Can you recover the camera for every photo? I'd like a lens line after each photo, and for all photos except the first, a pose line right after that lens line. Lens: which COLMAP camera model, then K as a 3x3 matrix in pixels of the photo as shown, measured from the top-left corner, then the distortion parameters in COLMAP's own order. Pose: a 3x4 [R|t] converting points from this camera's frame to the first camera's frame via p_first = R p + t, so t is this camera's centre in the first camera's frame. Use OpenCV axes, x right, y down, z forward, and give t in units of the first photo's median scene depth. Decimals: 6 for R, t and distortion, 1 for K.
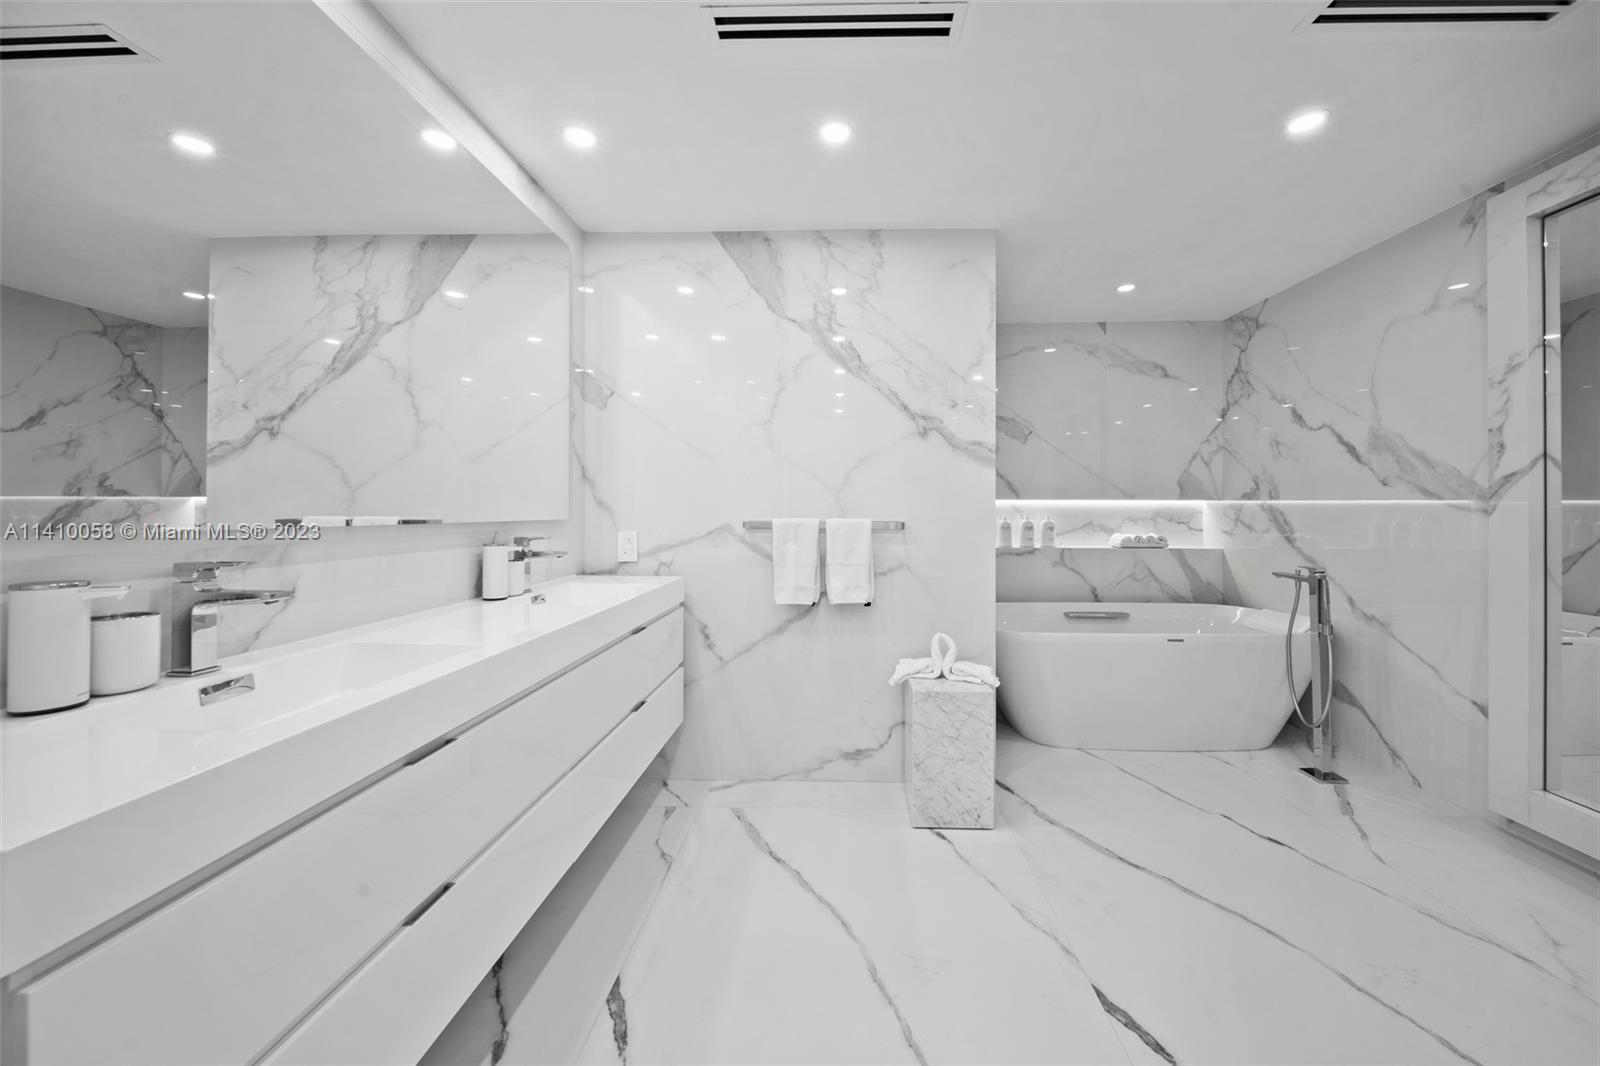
lens RADIAL K [[620.5, 0, 755.2], [0, 620.5, 510.2], [0, 0, 1]] dist [0.000397, -0.000088]
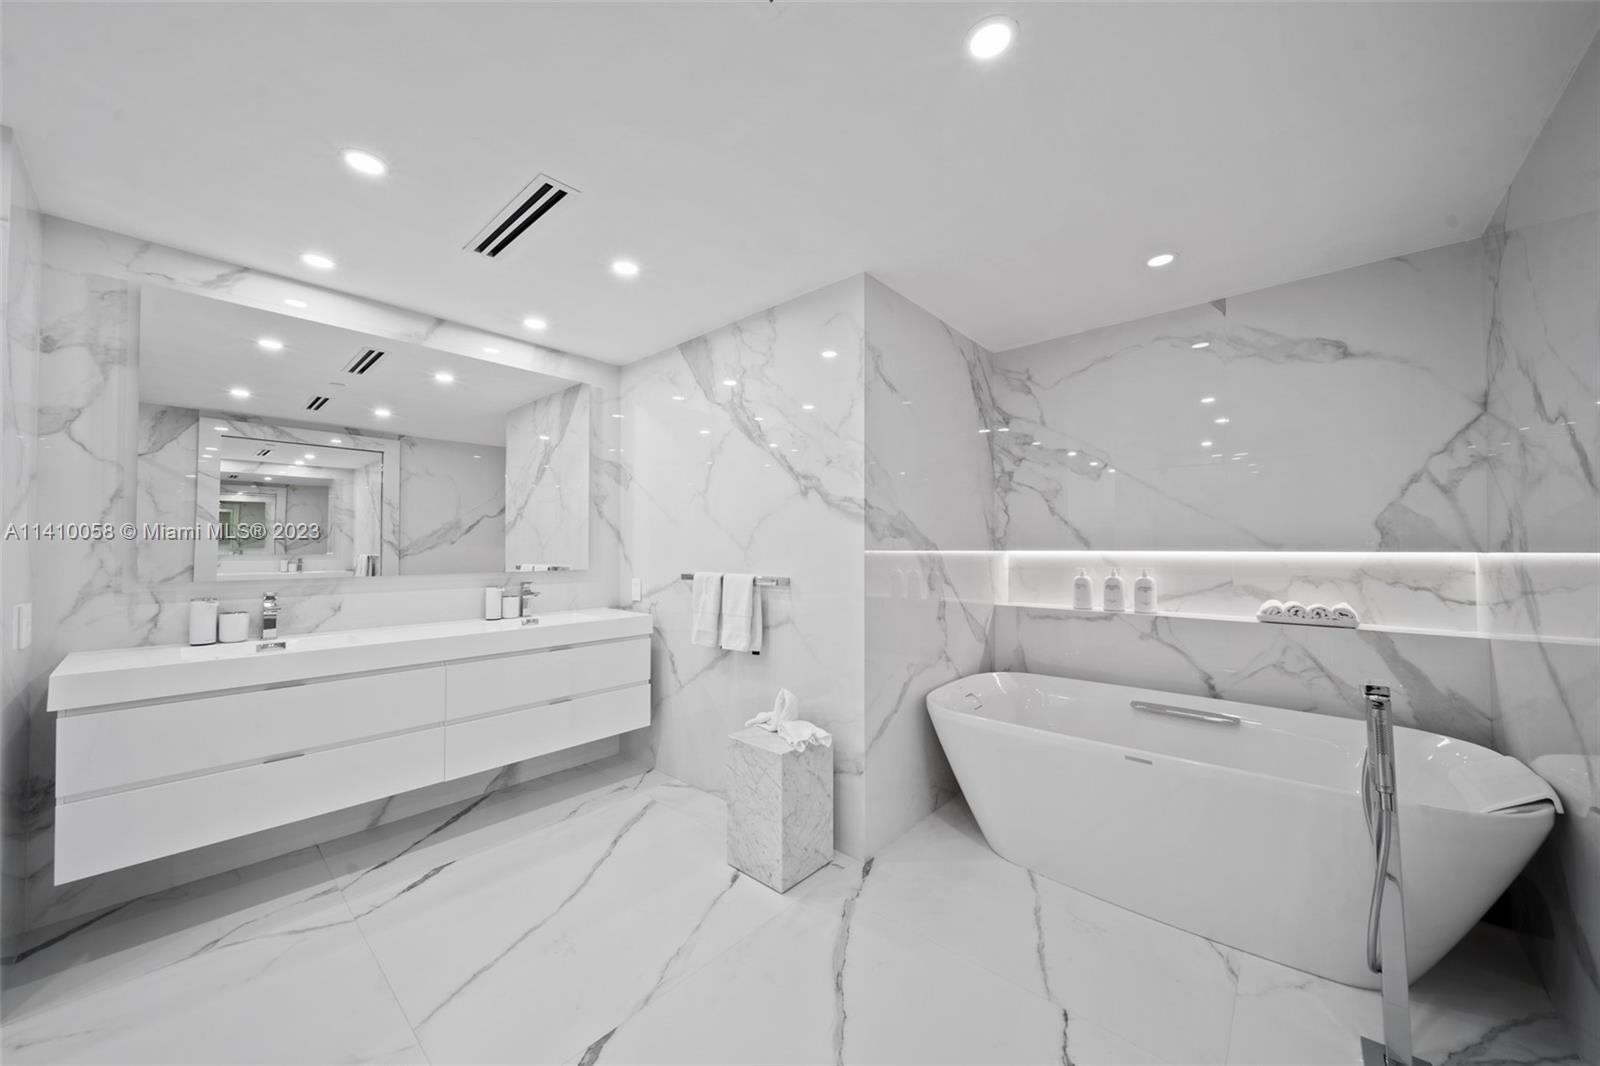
lens RADIAL K [[568.9, 0, 797.3], [0, 568.9, 535.8], [0, 0, 1]] dist [-0.000694, -0.000060]
pose [[0.755980, -0.014512, -0.654434, 0.875110], [0.005293, 0.999857, -0.016058, -0.037229], [0.654574, 0.008676, 0.755948, 0.282726]]
